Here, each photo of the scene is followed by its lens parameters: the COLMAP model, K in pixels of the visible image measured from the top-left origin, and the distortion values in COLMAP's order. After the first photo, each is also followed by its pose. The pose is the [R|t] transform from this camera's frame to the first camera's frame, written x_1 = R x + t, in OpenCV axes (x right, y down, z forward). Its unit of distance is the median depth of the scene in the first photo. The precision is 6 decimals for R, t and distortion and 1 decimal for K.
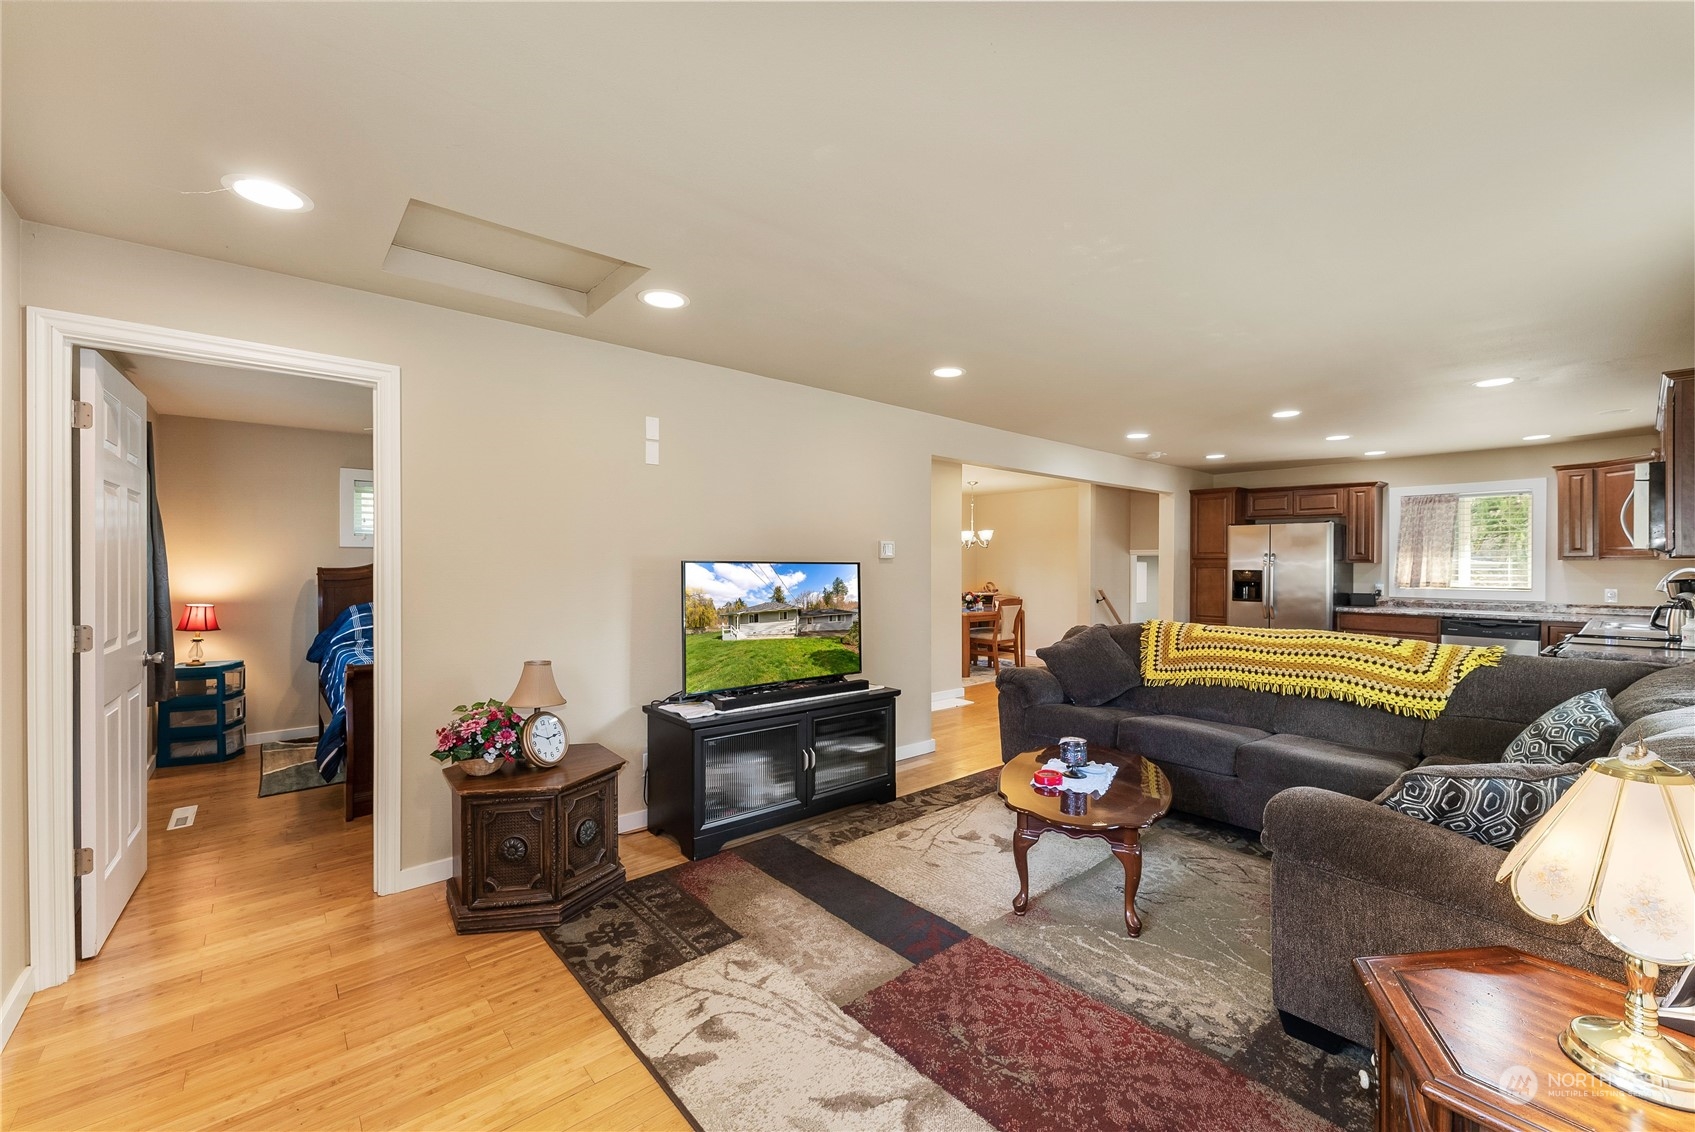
lens RADIAL K [[663.3, 0, 845.0], [0, 663.3, 568.3], [0, 0, 1]] dist [0.000200, -0.000072]
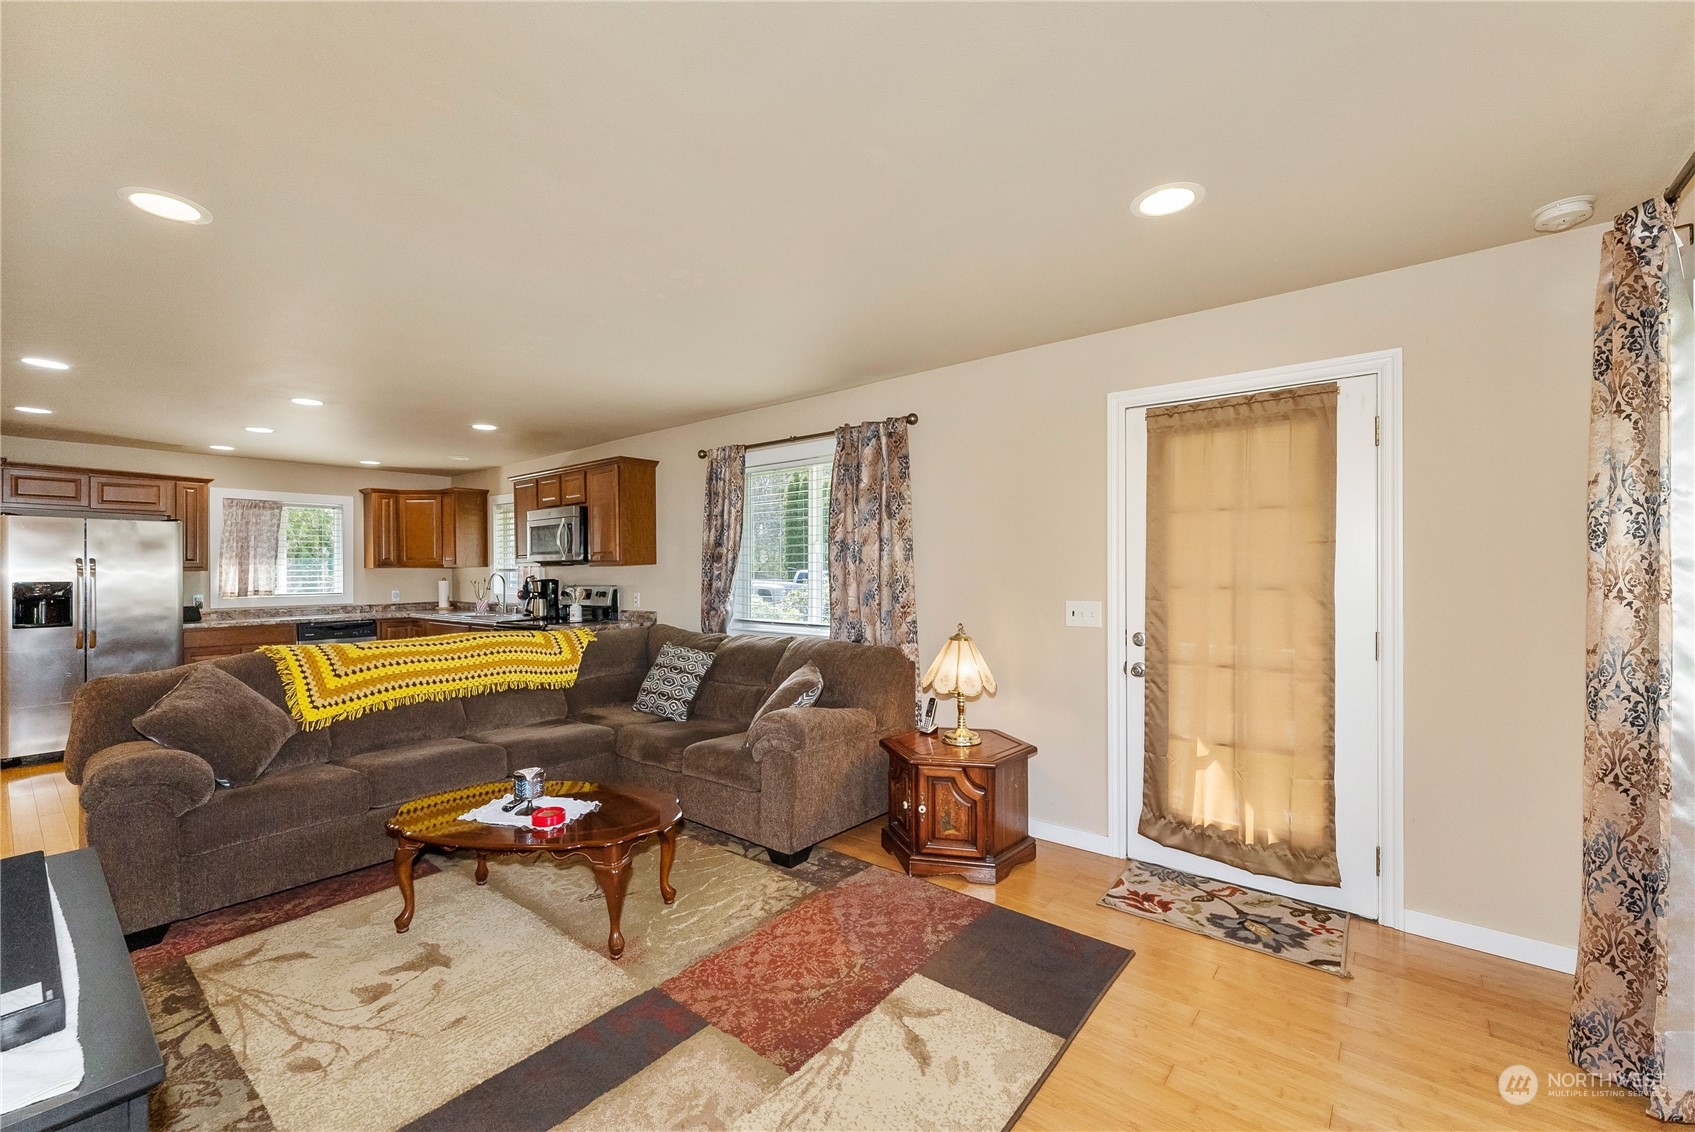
lens RADIAL K [[708.5, 0, 853.4], [0, 708.5, 569.6], [0, 0, 1]] dist [0.002522, 0.000223]
pose [[-0.184672, -0.000098, 0.982800, -0.493881], [0.011623, 0.999930, 0.002284, -0.003223], [-0.982732, 0.011845, -0.184658, 0.566847]]
